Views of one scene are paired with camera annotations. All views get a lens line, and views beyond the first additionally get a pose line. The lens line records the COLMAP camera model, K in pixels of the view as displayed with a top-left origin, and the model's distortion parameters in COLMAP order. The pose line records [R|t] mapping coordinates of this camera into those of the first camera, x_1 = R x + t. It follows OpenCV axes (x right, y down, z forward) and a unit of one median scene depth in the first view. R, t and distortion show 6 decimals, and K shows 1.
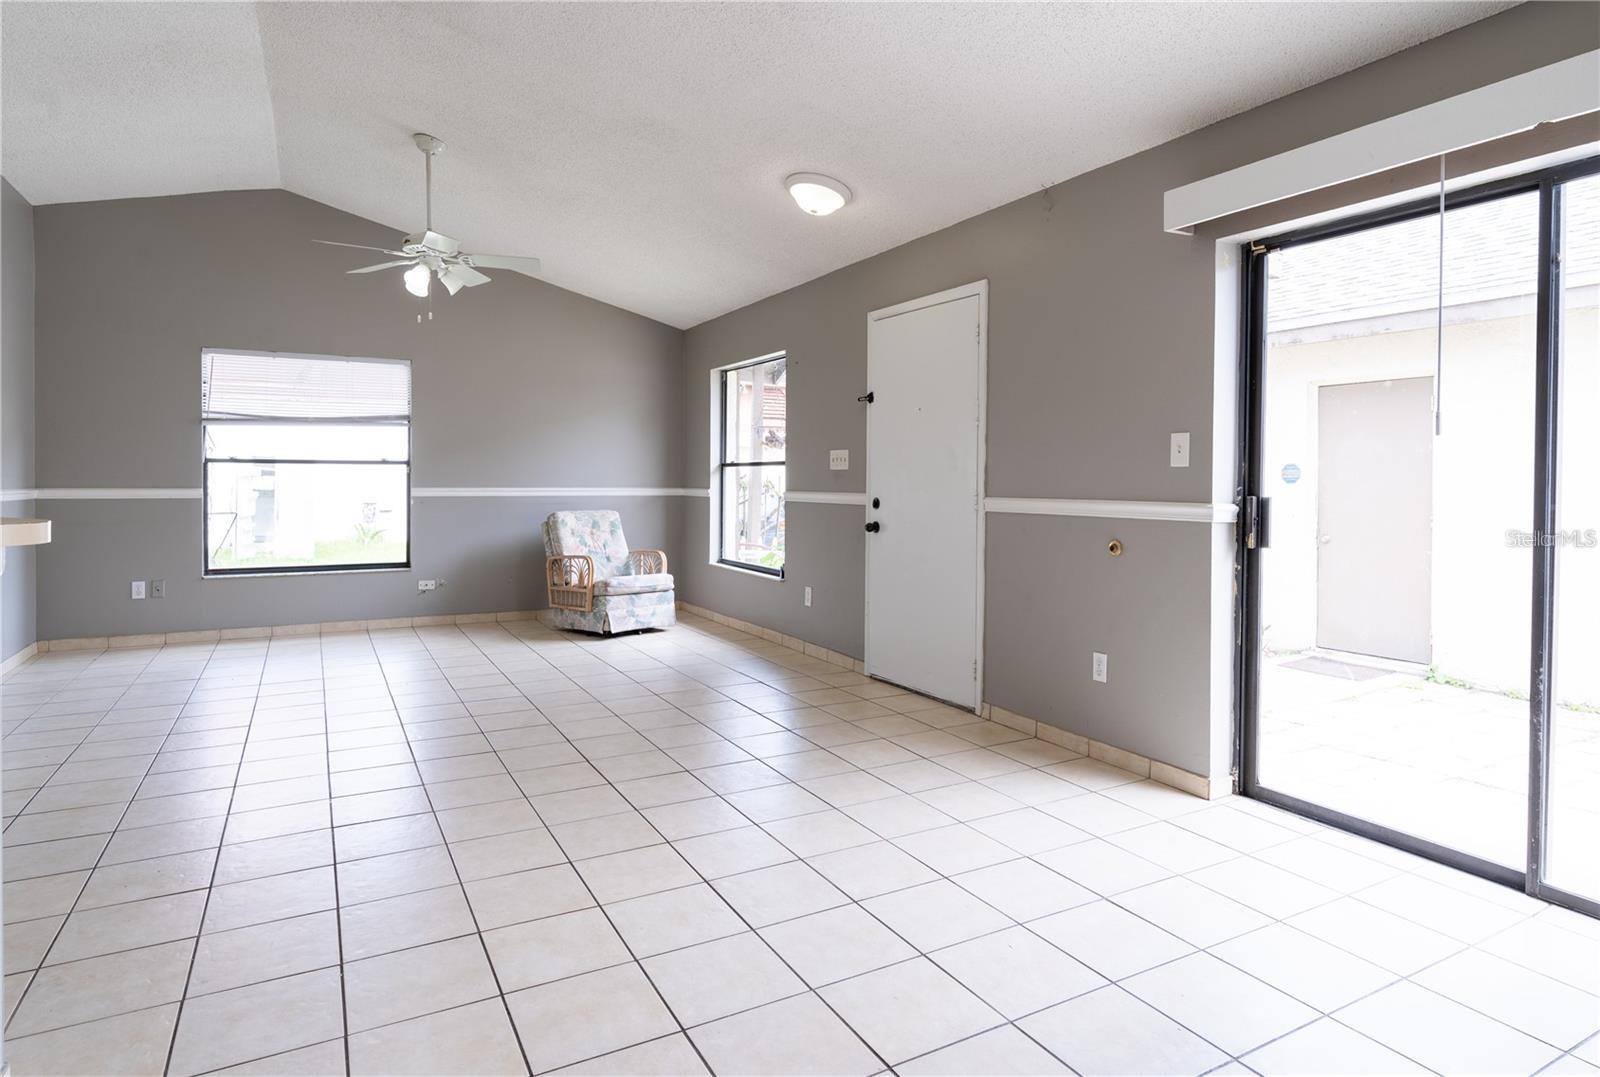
lens RADIAL K [[903.9, 0, 802.8], [0, 903.9, 488.0], [0, 0, 1]] dist [0.001237, 0.000366]
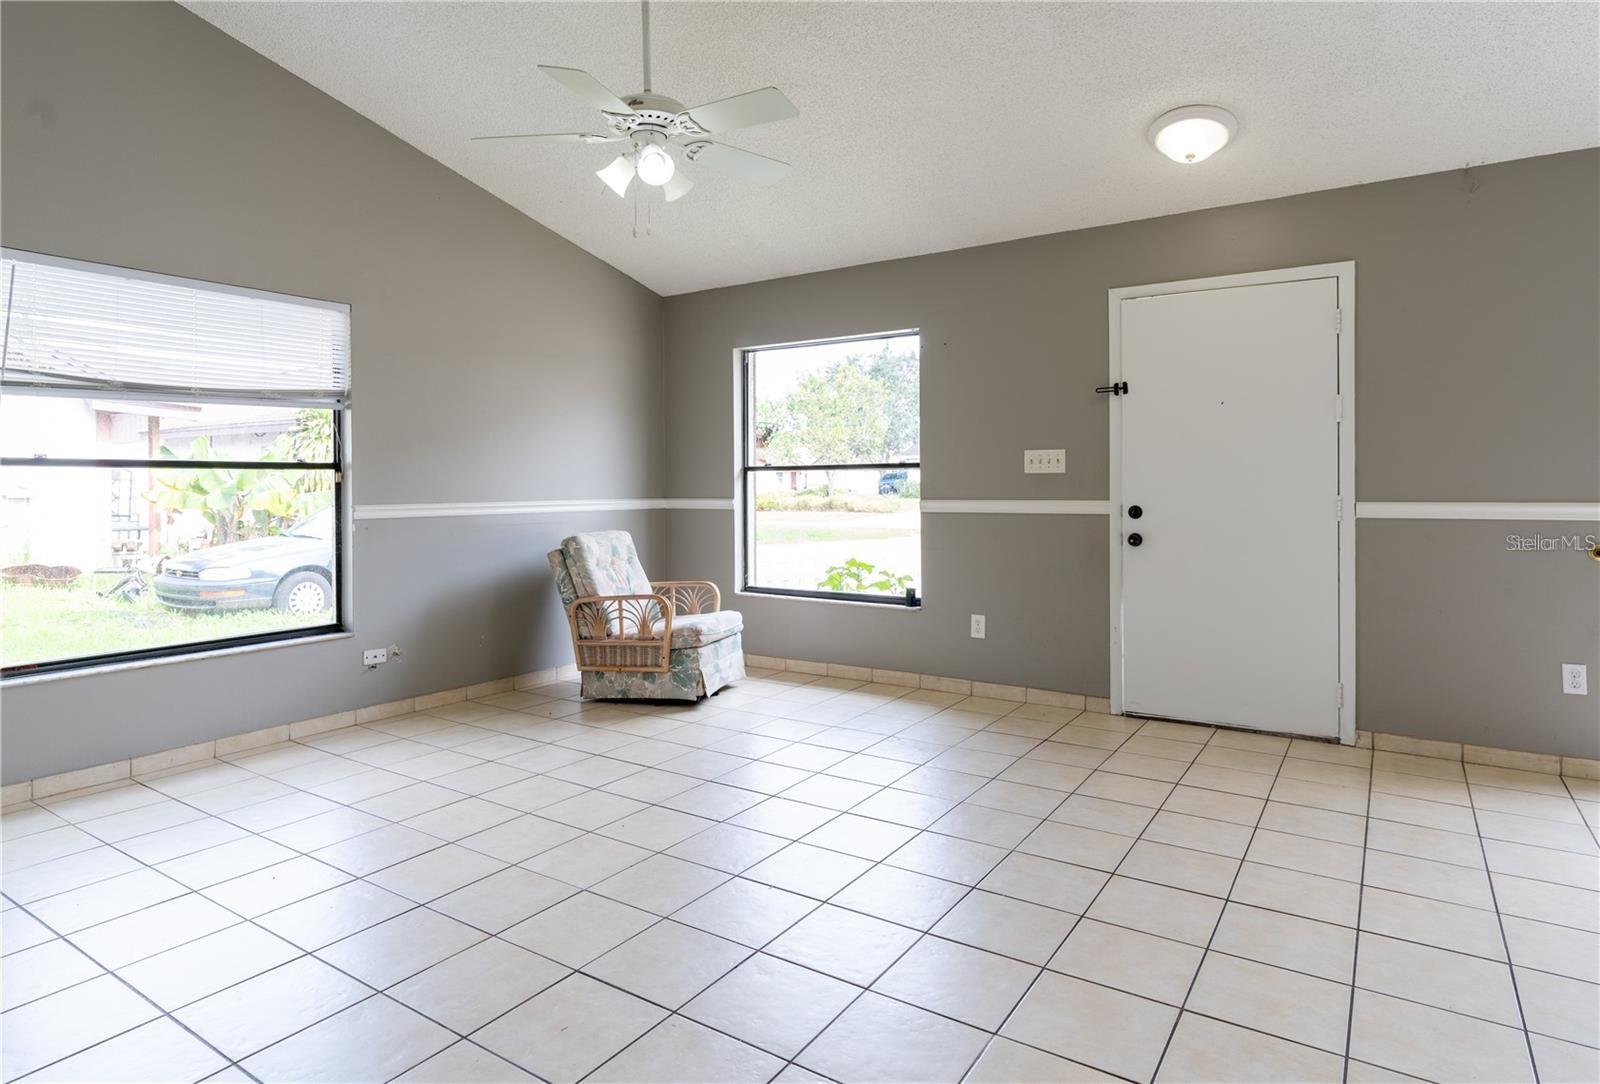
lens RADIAL K [[903.9, 0, 802.8], [0, 903.9, 491.5], [0, 0, 1]] dist [0.001237, 0.000366]
pose [[0.884212, -0.013539, 0.466889, -0.467684], [0.014739, 0.999891, 0.001083, -0.006305], [-0.466852, 0.005924, 0.884315, 0.304620]]
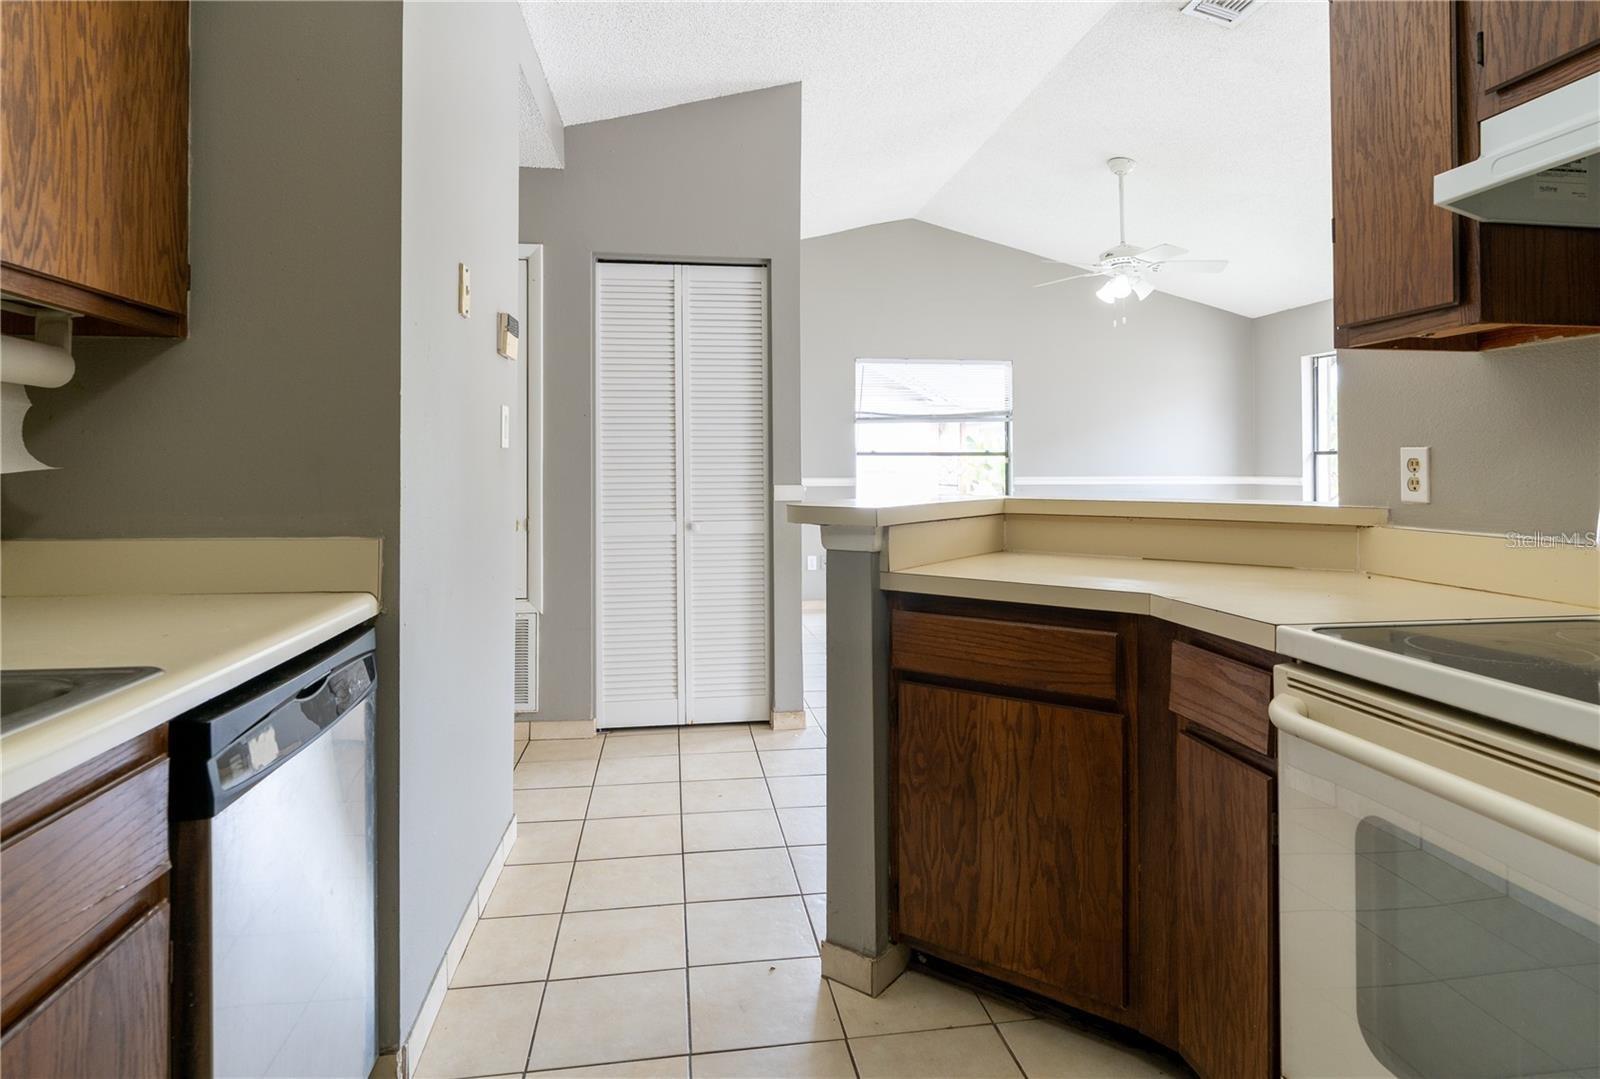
lens RADIAL K [[908.8, 0, 804.8], [0, 908.8, 452.7], [0, 0, 1]] dist [0.000806, 0.000205]
pose [[0.939867, -0.011011, -0.341363, -0.305343], [0.002408, 0.999669, -0.025617, -0.001968], [0.341533, 0.023255, 0.939582, -0.126761]]
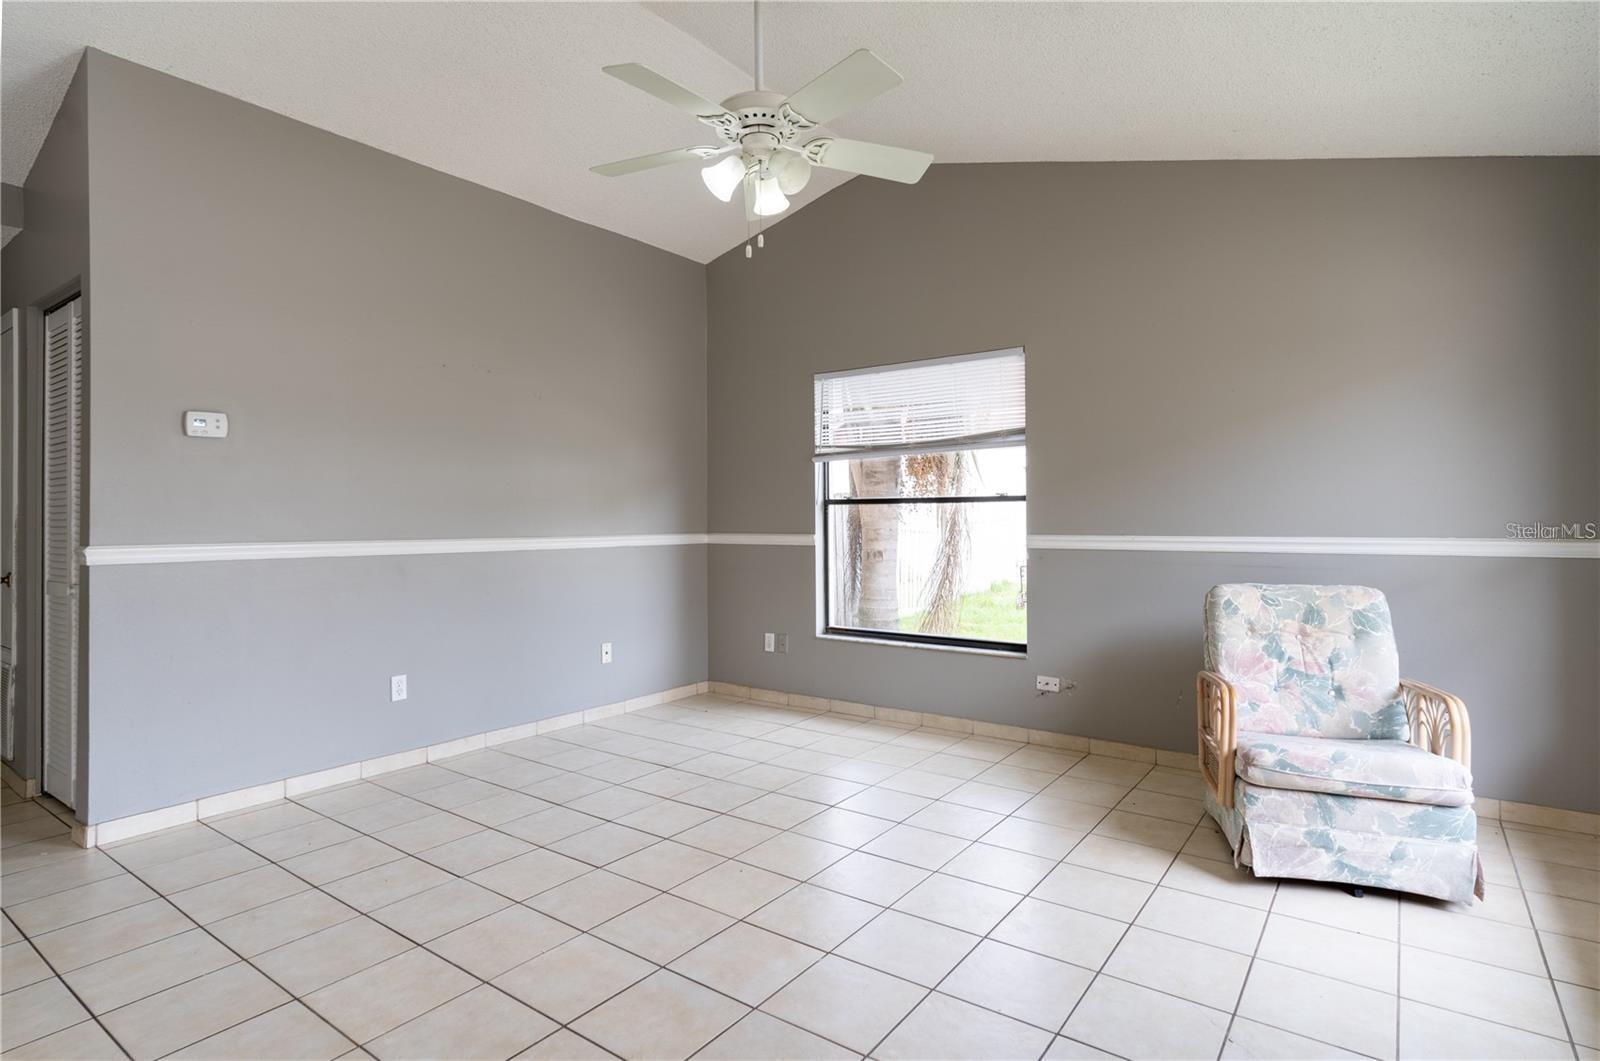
lens RADIAL K [[831.6, 0, 800.8], [0, 831.6, 513.2], [0, 0, 1]] dist [-0.004684, -0.000284]
pose [[0.423571, -0.013807, -0.905758, 0.058564], [0.000017, 0.999884, -0.015234, -0.007459], [0.905863, 0.006437, 0.423522, 0.610132]]
